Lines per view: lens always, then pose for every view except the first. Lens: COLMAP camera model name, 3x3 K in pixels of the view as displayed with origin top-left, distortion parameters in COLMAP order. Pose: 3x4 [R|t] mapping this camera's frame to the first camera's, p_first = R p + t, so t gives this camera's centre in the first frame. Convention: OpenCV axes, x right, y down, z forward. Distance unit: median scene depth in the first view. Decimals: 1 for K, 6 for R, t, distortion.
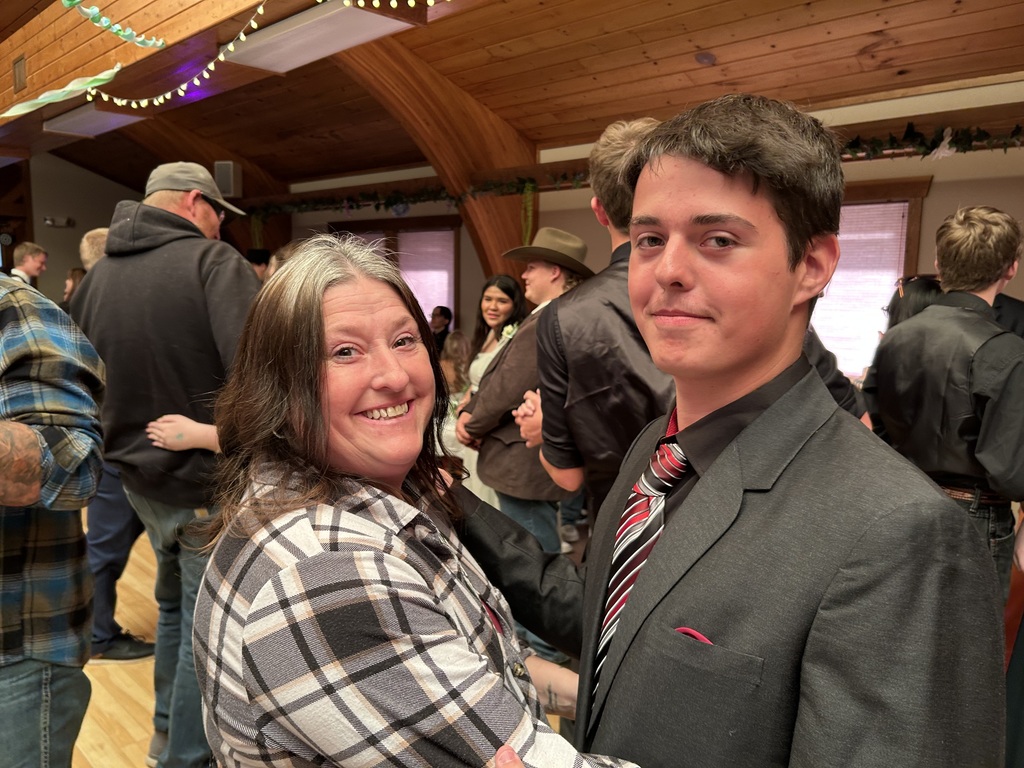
lens RADIAL K [[767.0, 0, 512.0], [0, 767.0, 384.0], [0, 0, 1]] dist [0.039893, -0.064069]
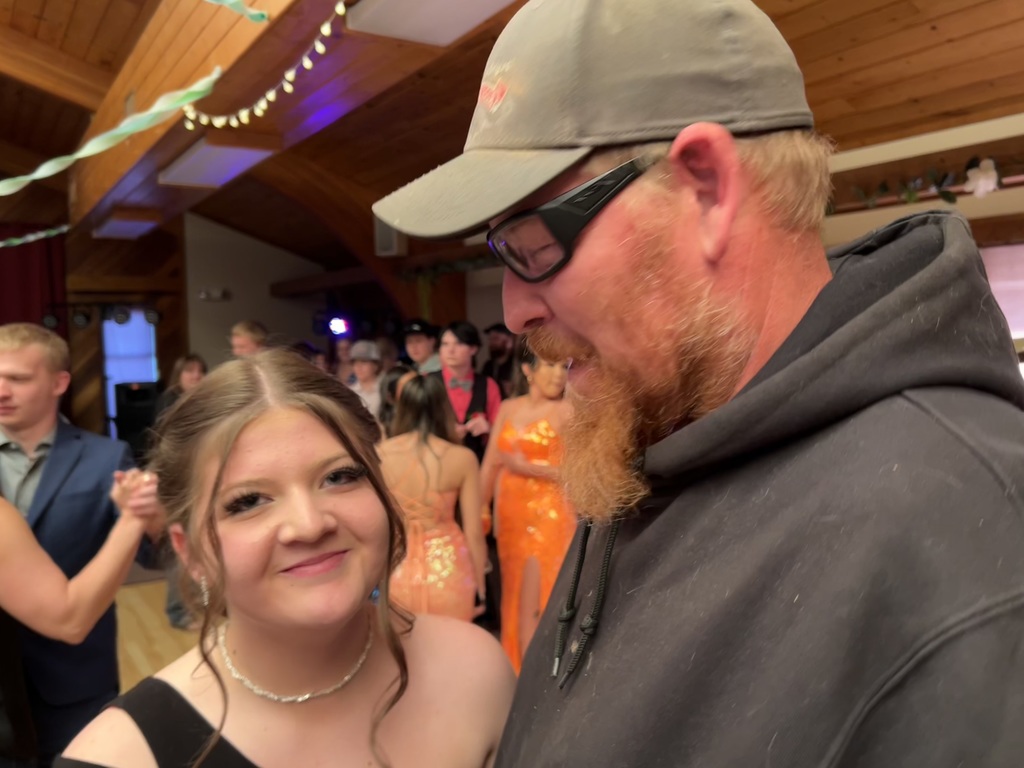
lens RADIAL K [[767.0, 0, 512.0], [0, 767.0, 384.0], [0, 0, 1]] dist [0.039893, -0.064069]
pose [[0.974318, -0.020280, -0.224261, -0.087125], [0.005533, 0.997791, -0.066194, -0.071076], [0.225108, 0.063253, 0.972279, 0.333959]]
